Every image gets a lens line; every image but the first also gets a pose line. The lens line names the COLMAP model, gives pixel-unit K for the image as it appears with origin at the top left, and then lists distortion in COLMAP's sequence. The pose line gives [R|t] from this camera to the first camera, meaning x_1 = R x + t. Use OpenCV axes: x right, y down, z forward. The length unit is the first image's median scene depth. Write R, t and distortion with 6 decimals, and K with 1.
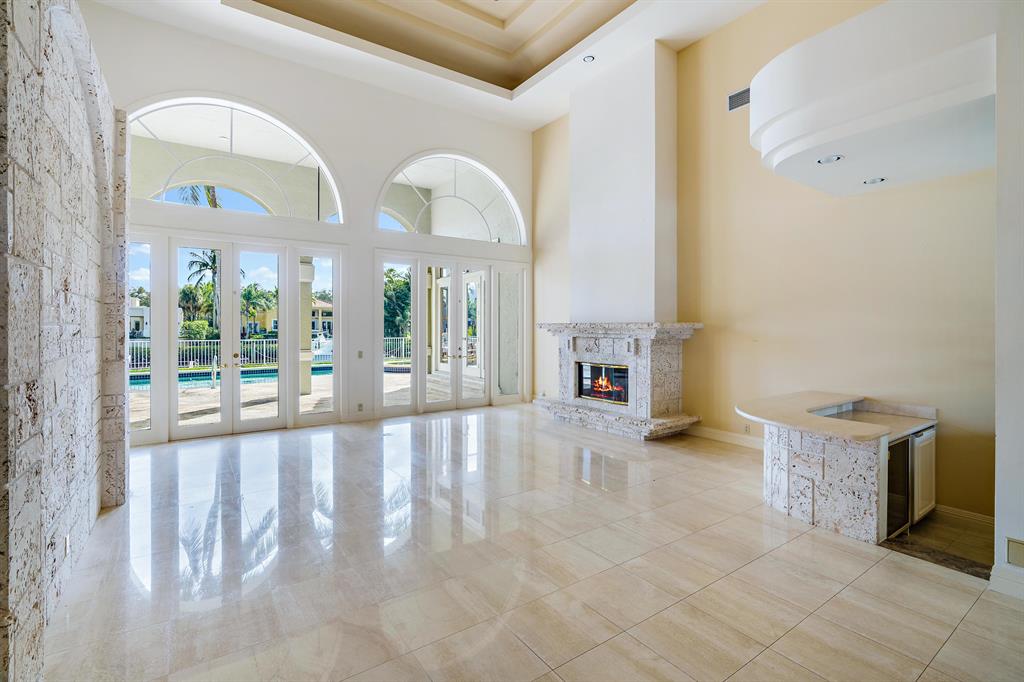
lens RADIAL K [[461.0, 0, 504.6], [0, 461.0, 331.8], [0, 0, 1]] dist [-0.003103, -0.000293]
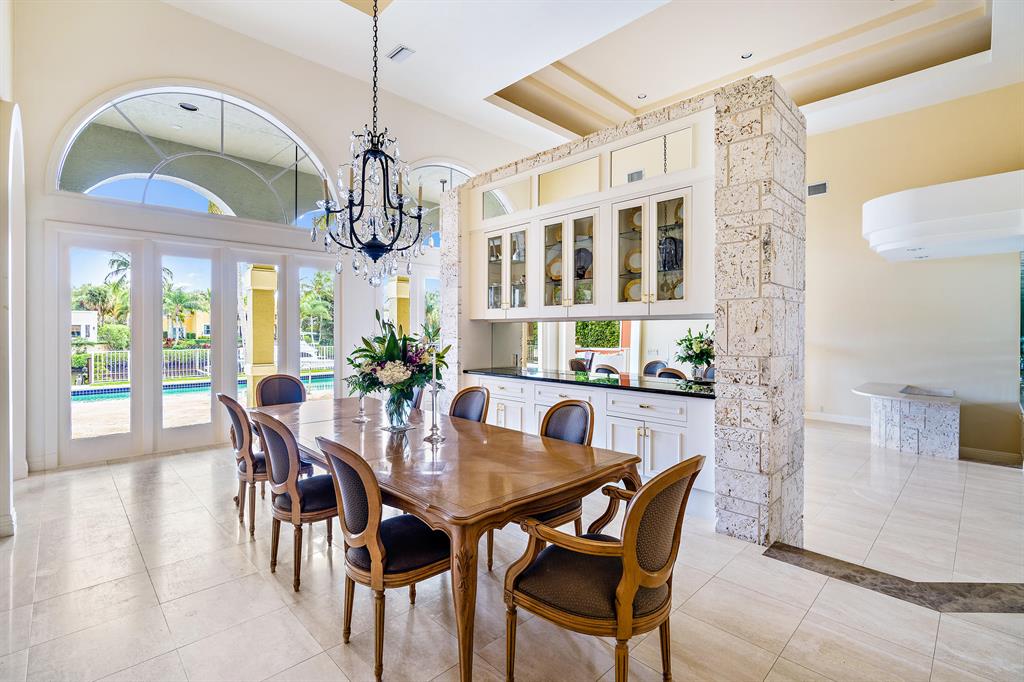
lens RADIAL K [[465.4, 0, 506.4], [0, 465.4, 332.1], [0, 0, 1]] dist [0.000394, 0.000408]
pose [[0.986045, 0.000522, 0.166476, -0.703247], [0.000776, 0.999970, -0.007732, -0.027197], [-0.166475, 0.007753, 0.986015, -0.308261]]
